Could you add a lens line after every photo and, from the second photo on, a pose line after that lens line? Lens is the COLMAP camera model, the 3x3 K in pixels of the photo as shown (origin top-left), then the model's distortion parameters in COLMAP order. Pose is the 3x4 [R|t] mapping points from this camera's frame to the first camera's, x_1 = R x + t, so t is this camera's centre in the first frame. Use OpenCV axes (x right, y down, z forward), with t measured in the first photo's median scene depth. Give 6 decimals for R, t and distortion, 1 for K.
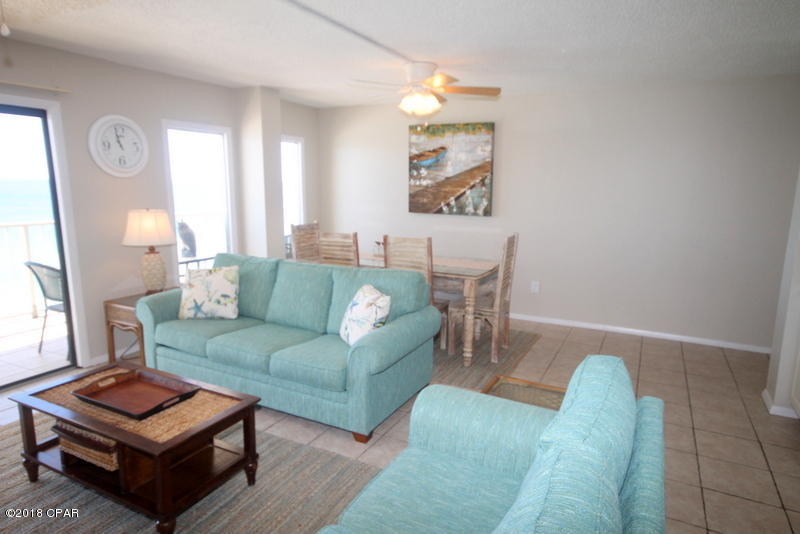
lens RADIAL K [[478.7, 0, 406.9], [0, 478.7, 266.9], [0, 0, 1]] dist [-0.001391, -0.000991]
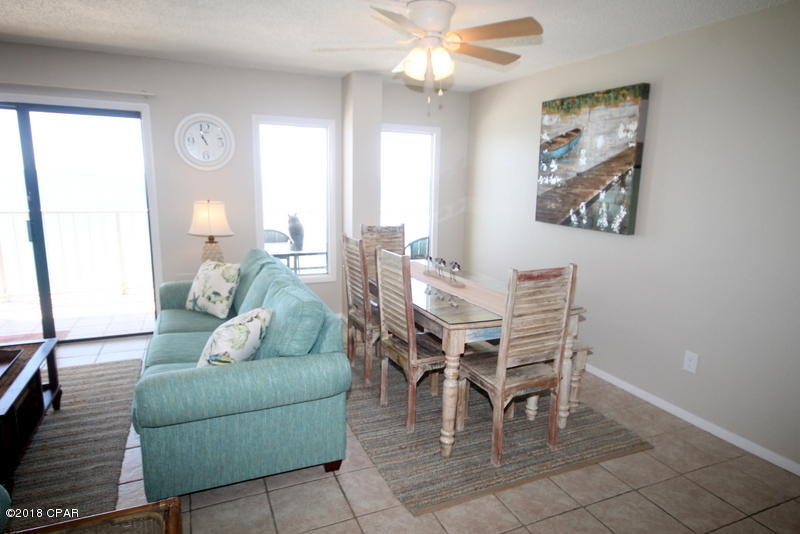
lens RADIAL K [[478.7, 0, 398.6], [0, 478.7, 266.9], [0, 0, 1]] dist [-0.001391, -0.000991]
pose [[0.779605, 0.121946, -0.614285, 0.327193], [-0.124006, 0.991497, 0.039449, -0.050510], [0.613872, 0.045421, 0.788098, 0.316908]]
